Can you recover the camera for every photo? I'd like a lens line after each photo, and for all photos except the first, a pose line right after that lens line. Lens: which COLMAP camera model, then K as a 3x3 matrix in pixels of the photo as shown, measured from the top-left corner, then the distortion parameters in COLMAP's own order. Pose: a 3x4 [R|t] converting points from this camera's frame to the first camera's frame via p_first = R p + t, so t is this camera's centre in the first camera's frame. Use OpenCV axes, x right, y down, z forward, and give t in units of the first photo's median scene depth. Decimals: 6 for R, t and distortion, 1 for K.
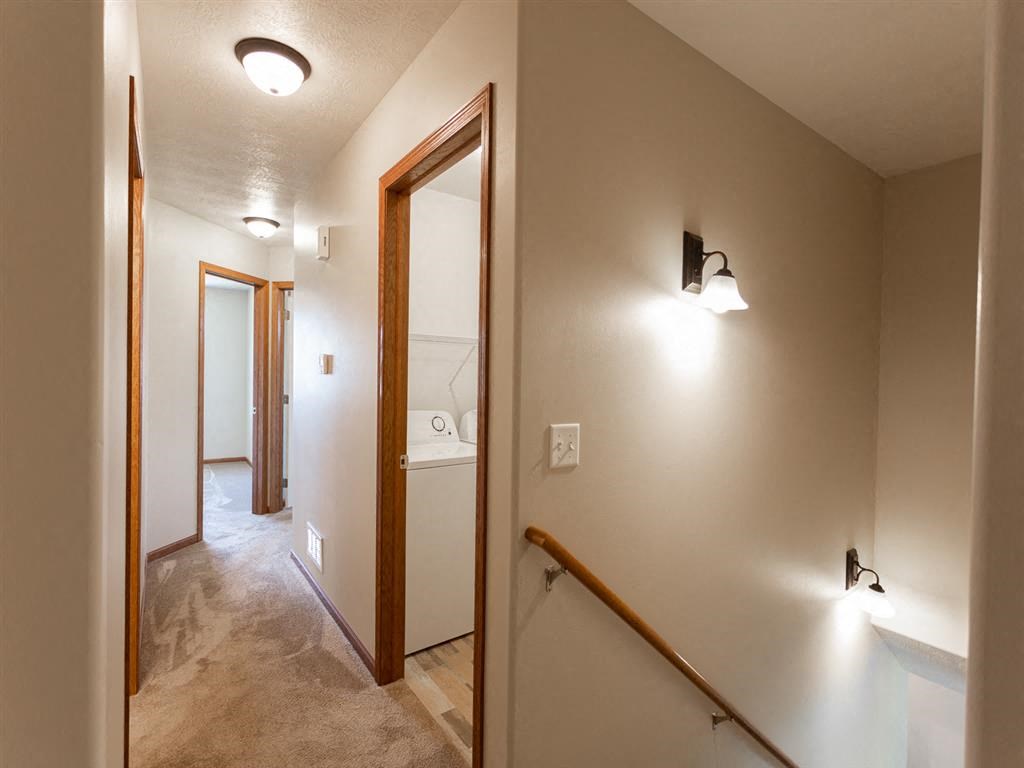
lens RADIAL K [[485.6, 0, 512.0], [0, 485.6, 384.0], [0, 0, 1]] dist [-0.000184, -0.000782]
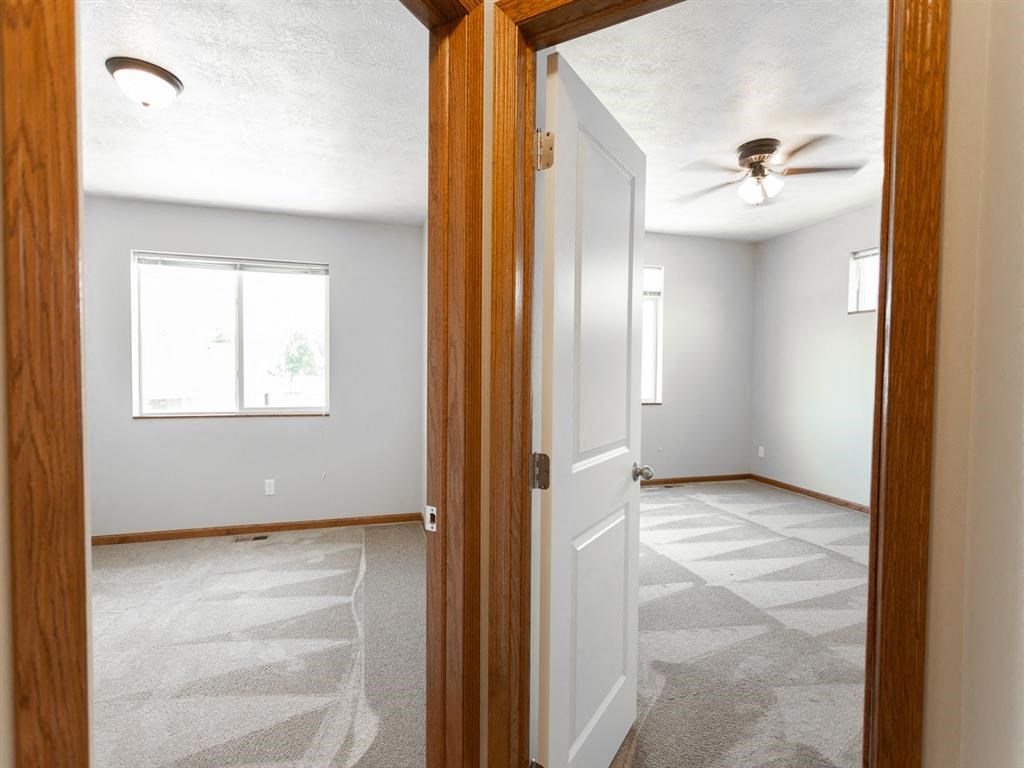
lens RADIAL K [[485.6, 0, 512.0], [0, 485.6, 384.0], [0, 0, 1]] dist [-0.000184, -0.000782]
pose [[0.941851, 0.002689, -0.336021, -0.396238], [0.000339, 0.999960, 0.008951, -0.017667], [0.336032, -0.008545, 0.941812, 0.756791]]
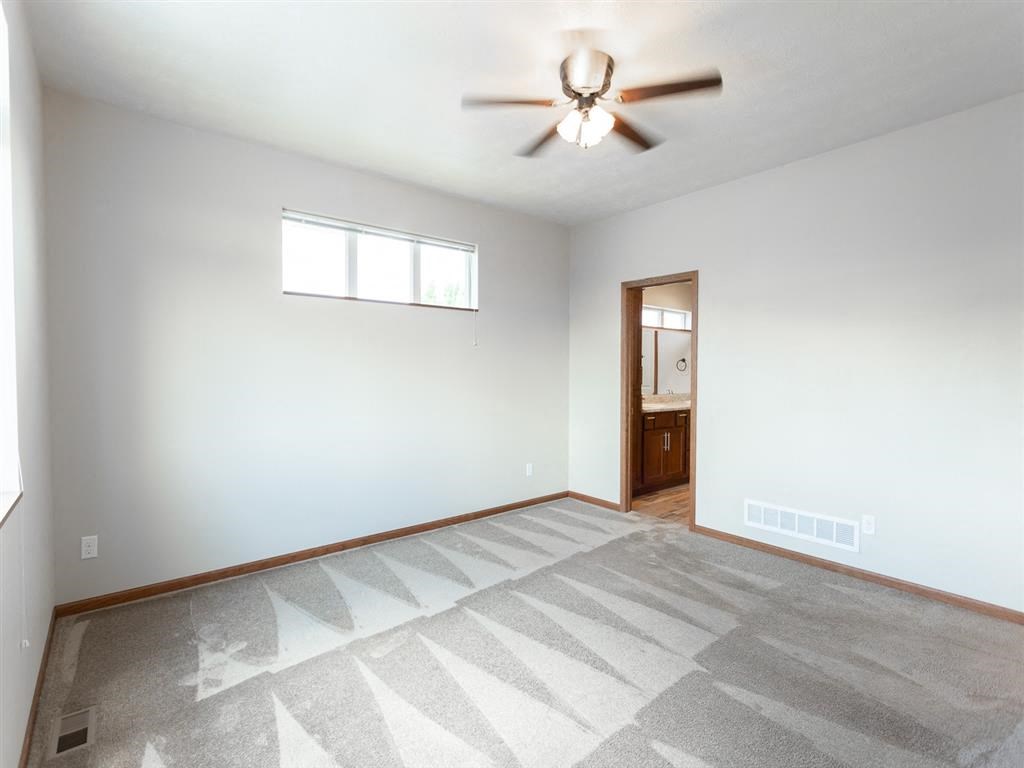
lens RADIAL K [[485.6, 0, 512.0], [0, 485.6, 384.0], [0, 0, 1]] dist [-0.000184, -0.000782]
pose [[-0.053414, -0.038834, 0.997817, -0.542679], [0.020994, 0.998979, 0.040003, -0.025915], [-0.998352, 0.023085, -0.052544, 1.072430]]
